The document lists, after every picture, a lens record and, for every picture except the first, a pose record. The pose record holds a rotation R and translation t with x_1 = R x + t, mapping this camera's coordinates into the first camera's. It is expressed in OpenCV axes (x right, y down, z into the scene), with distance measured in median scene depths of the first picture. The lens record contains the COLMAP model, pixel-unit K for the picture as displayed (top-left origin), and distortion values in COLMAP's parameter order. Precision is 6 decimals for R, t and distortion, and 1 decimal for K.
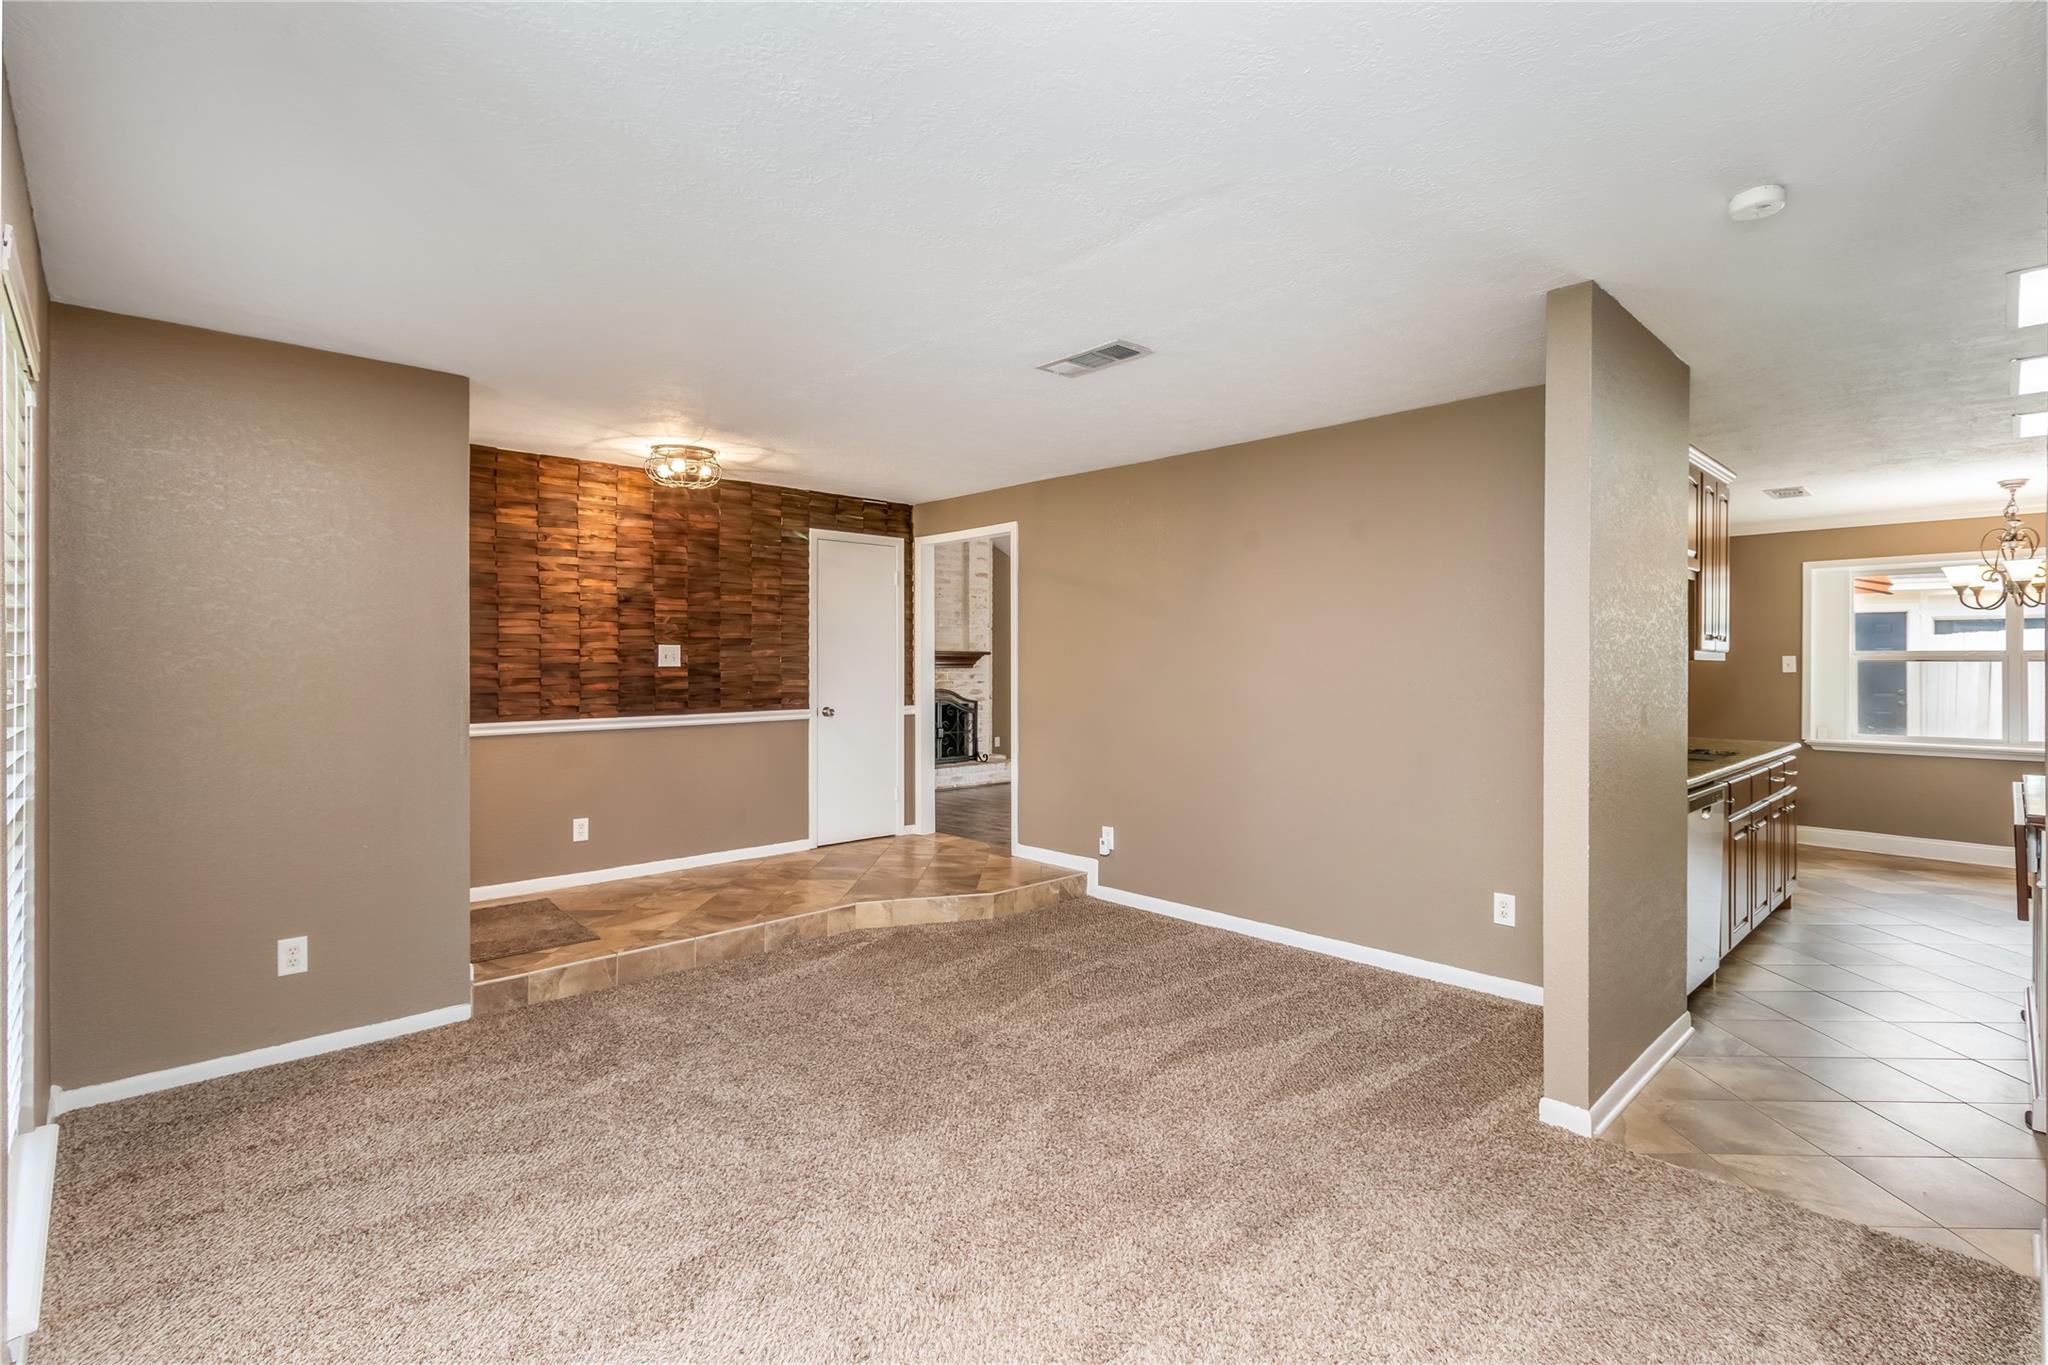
lens RADIAL K [[955.7, 0, 1022.9], [0, 955.7, 670.9], [0, 0, 1]] dist [-0.000211, 0.001083]
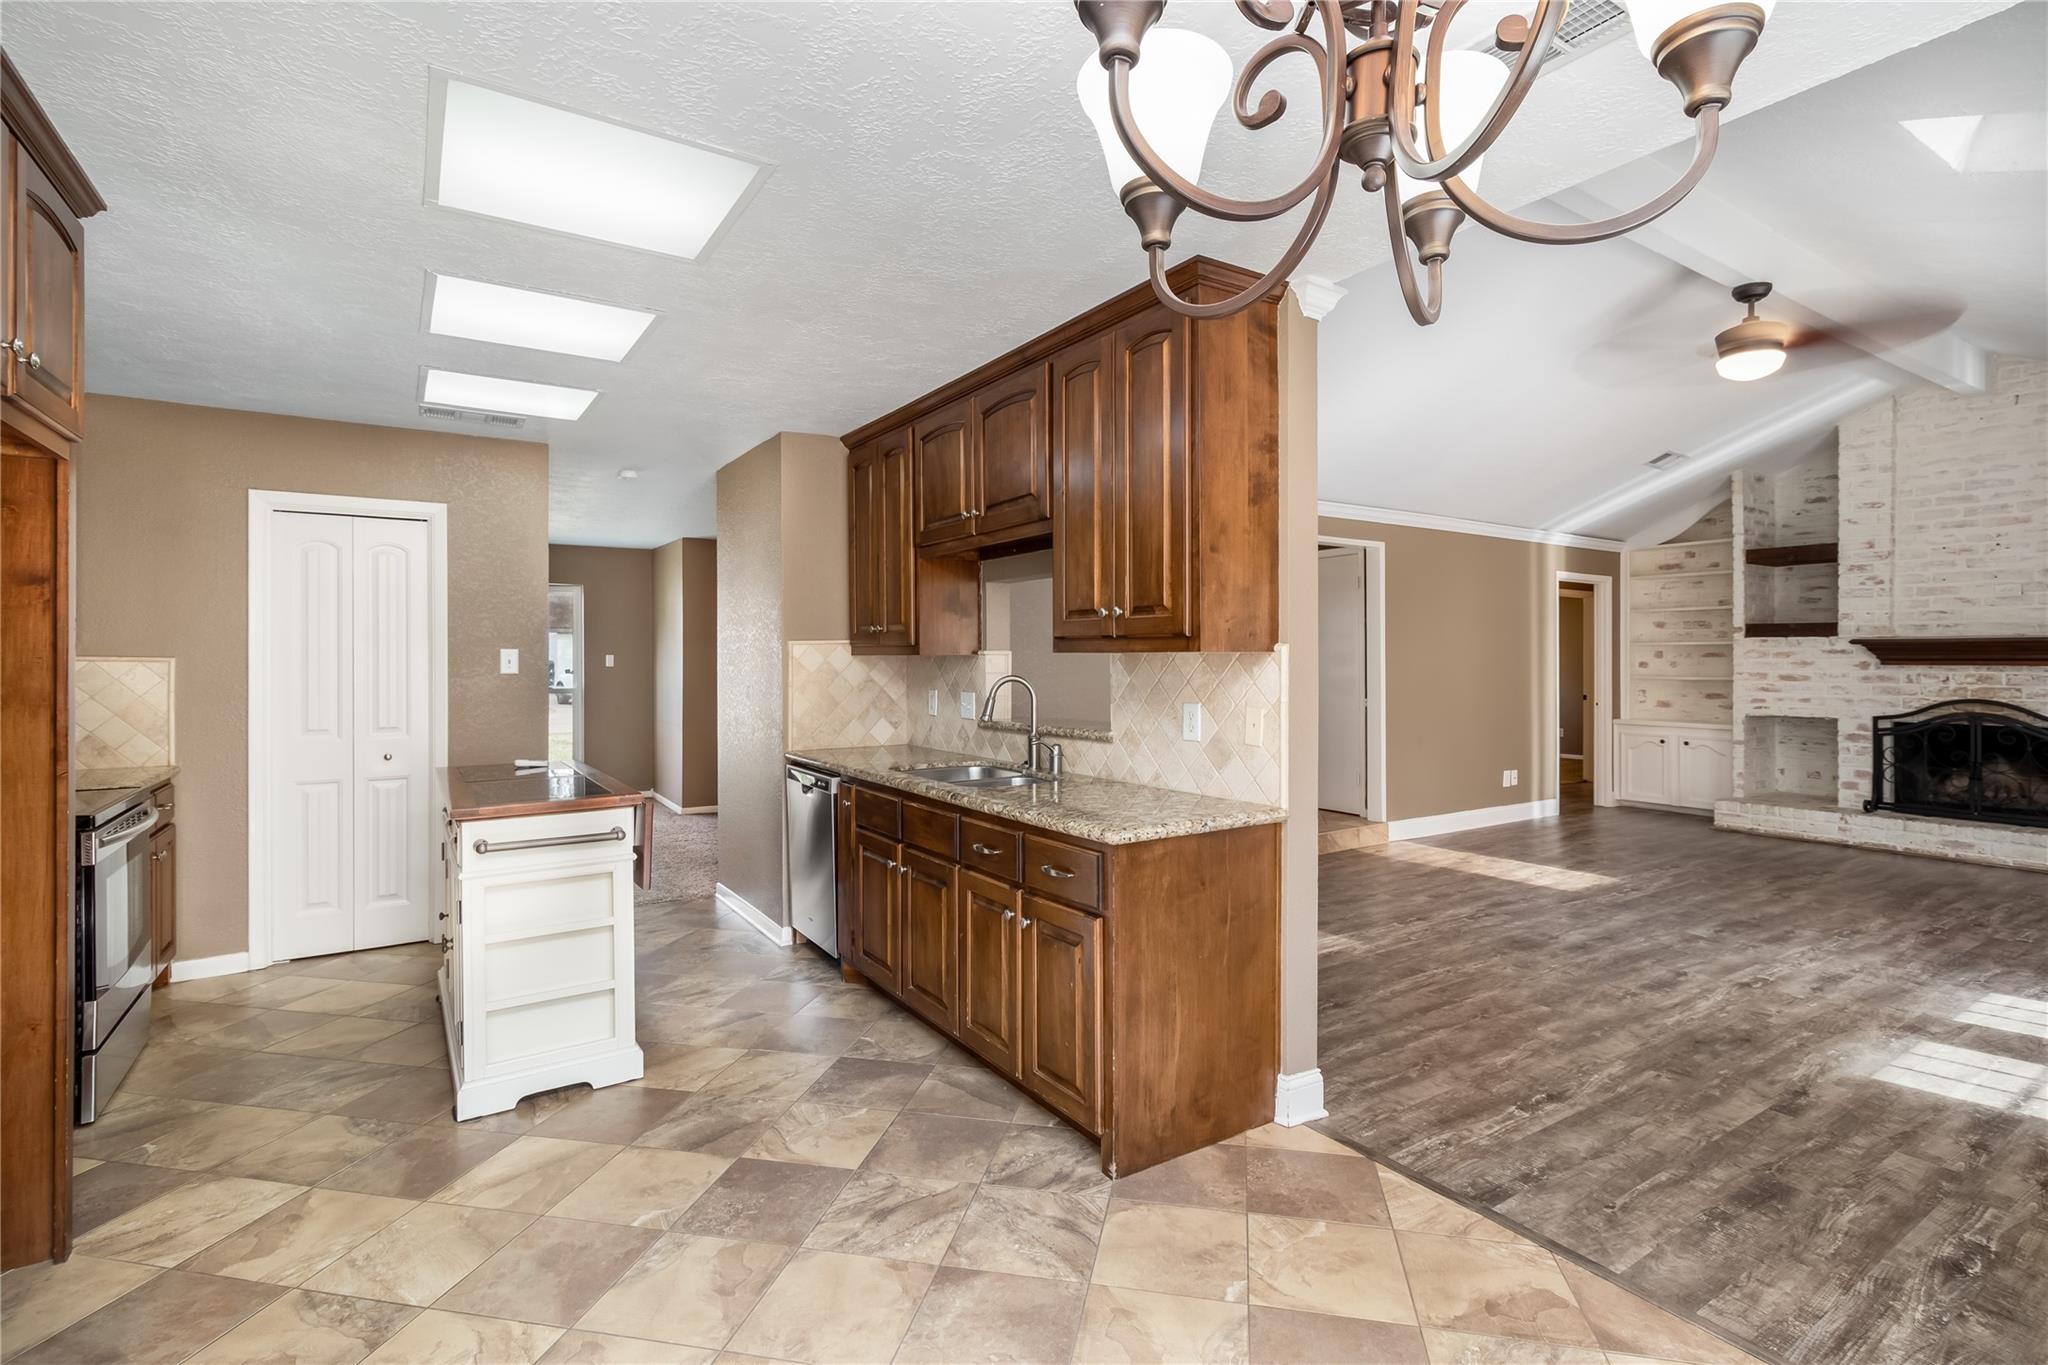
lens RADIAL K [[955.7, 0, 1035.1], [0, 955.7, 666.4], [0, 0, 1]] dist [-0.000211, 0.001083]
pose [[-0.172336, 0.006466, -0.985017, 1.249382], [-0.004811, 0.999961, 0.007406, -0.008222], [0.985026, 0.006015, -0.172298, 1.008959]]
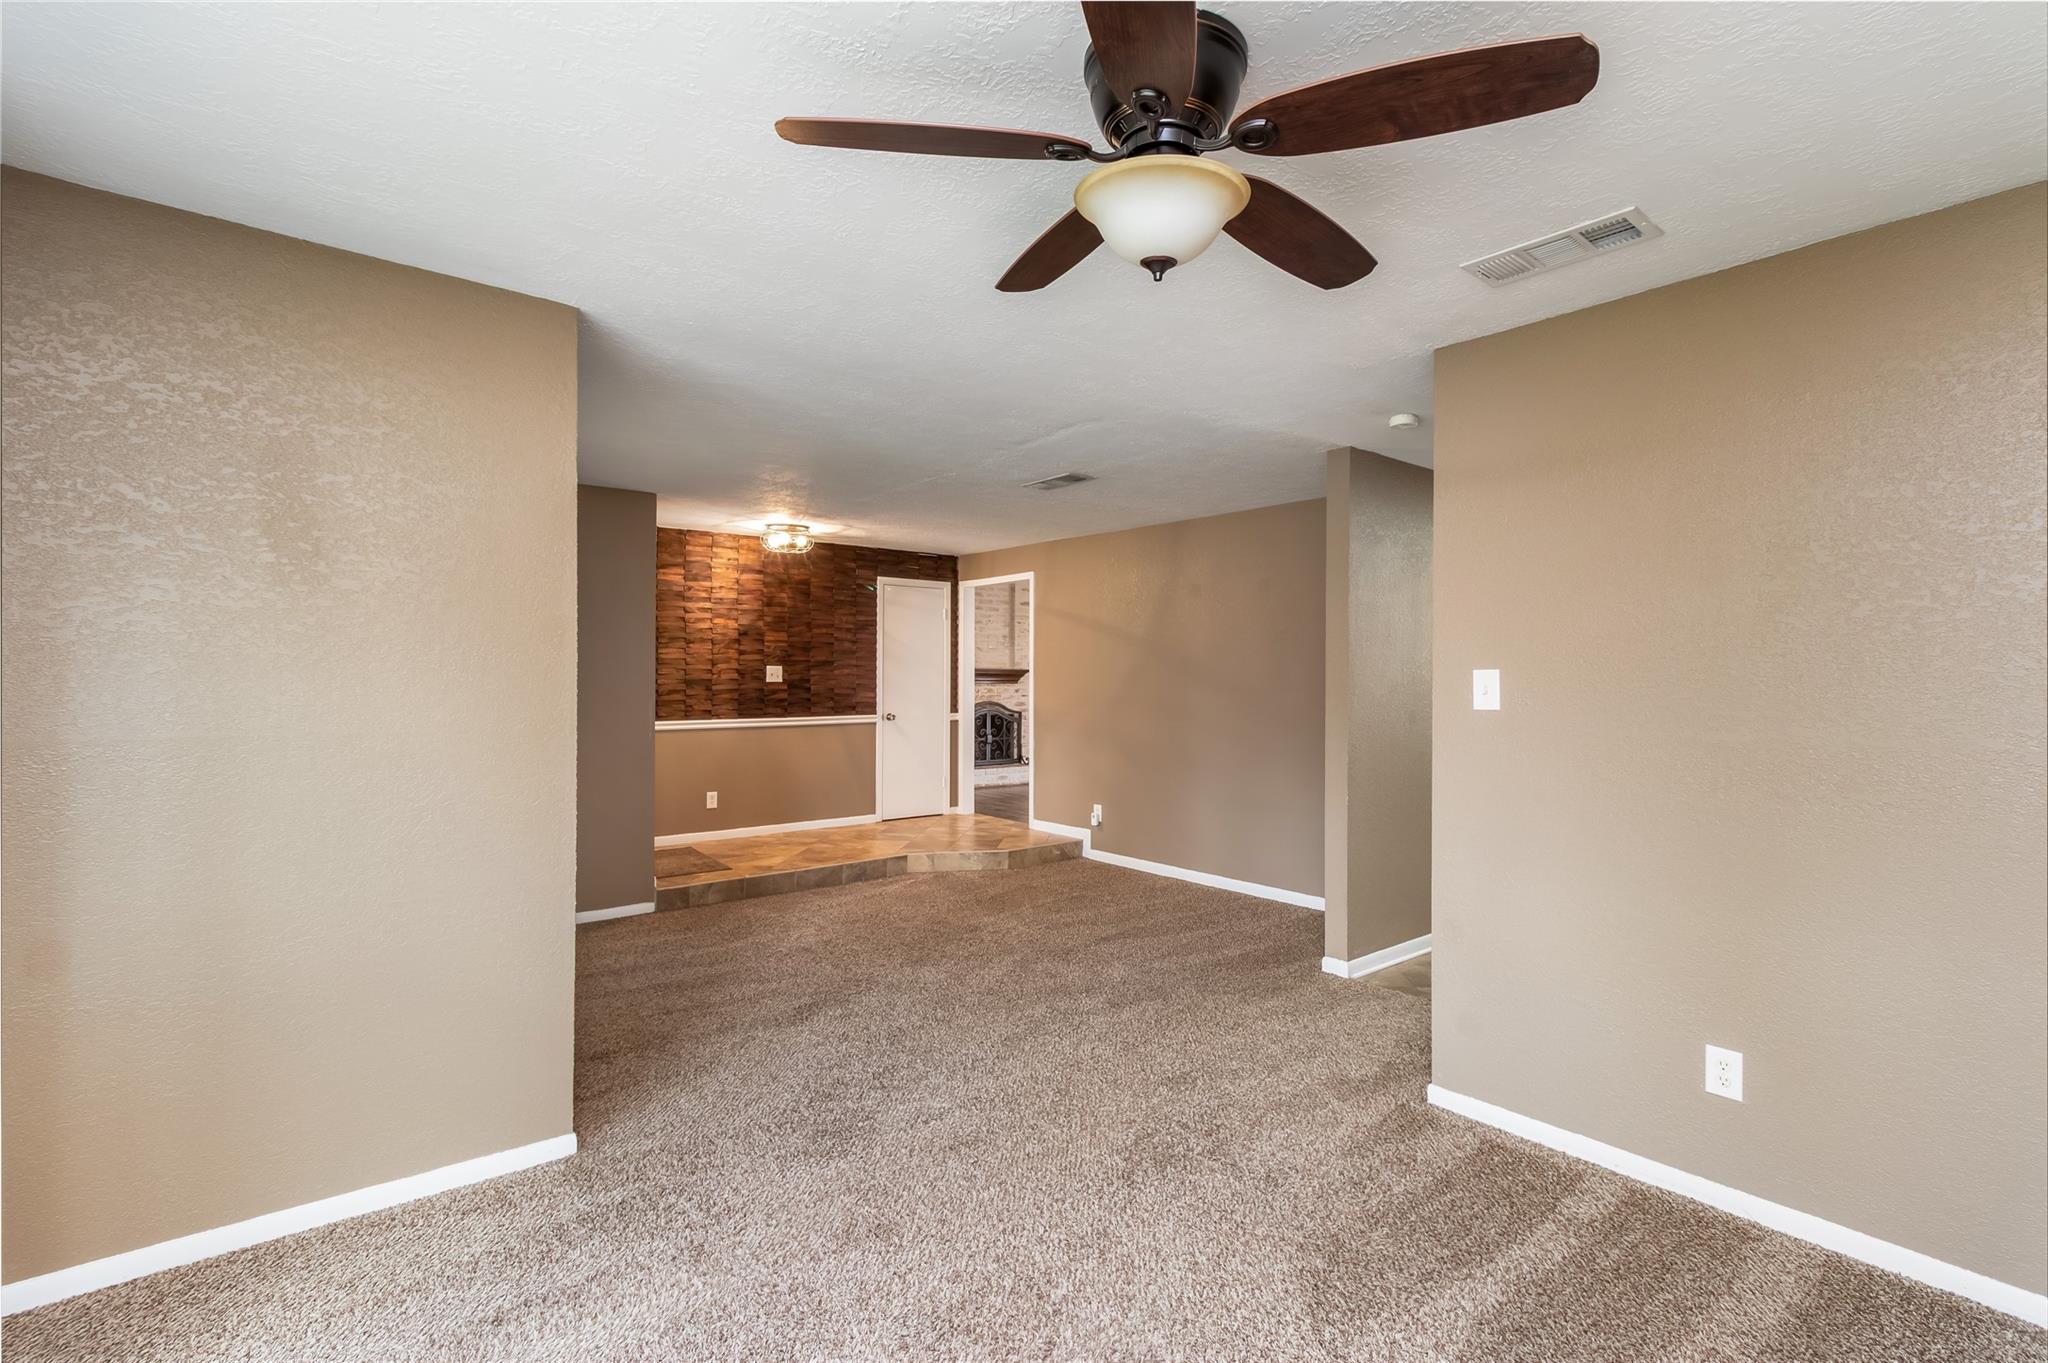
lens RADIAL K [[955.7, 0, 1017.5], [0, 955.7, 676.7], [0, 0, 1]] dist [-0.000211, 0.001083]
pose [[0.996734, 0.003562, -0.080681, 0.084486], [-0.004326, 0.999947, -0.009303, -0.000894], [0.080644, 0.009622, 0.996697, -0.328030]]
